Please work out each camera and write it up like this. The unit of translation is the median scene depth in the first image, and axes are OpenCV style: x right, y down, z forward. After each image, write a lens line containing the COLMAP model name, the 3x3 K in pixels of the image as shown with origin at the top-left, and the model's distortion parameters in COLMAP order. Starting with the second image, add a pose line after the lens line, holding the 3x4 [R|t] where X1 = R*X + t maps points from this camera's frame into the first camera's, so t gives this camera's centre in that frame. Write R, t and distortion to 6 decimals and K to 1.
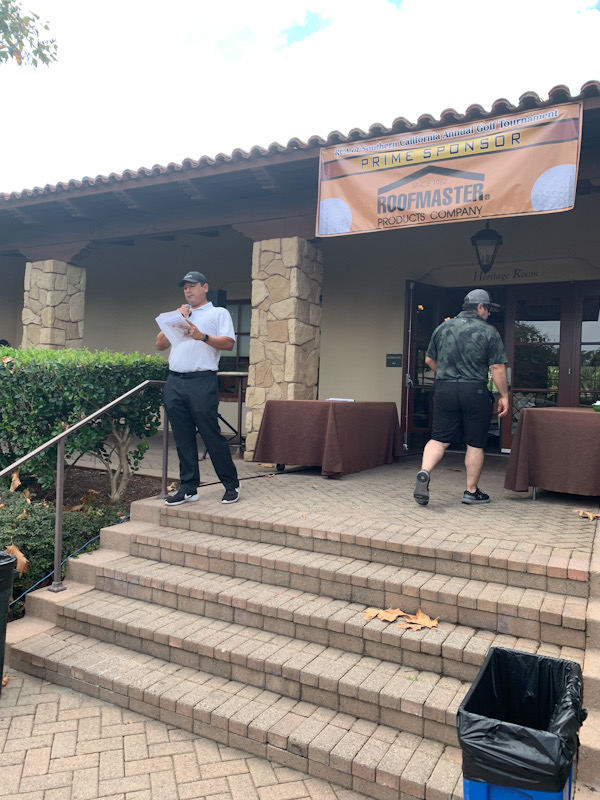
lens RADIAL K [[610.4, 0, 298.6], [0, 610.4, 400.2], [0, 0, 1]] dist [-0.017560, -0.005047]
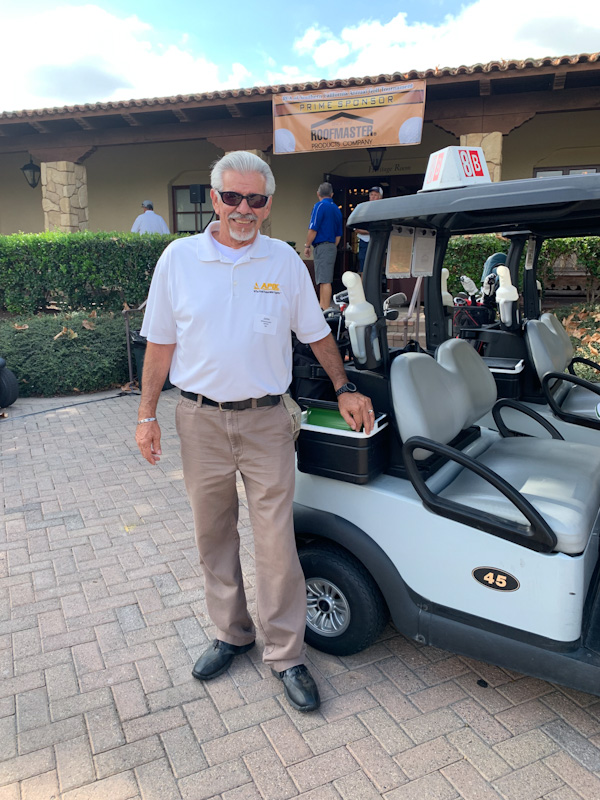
lens RADIAL K [[610.4, 0, 301.2], [0, 610.4, 399.4], [0, 0, 1]] dist [-0.017560, -0.005047]
pose [[0.985355, -0.072529, 0.154319, -0.201593], [0.038380, 0.976140, 0.213722, 0.024508], [-0.166138, -0.204670, 0.964629, -0.726599]]
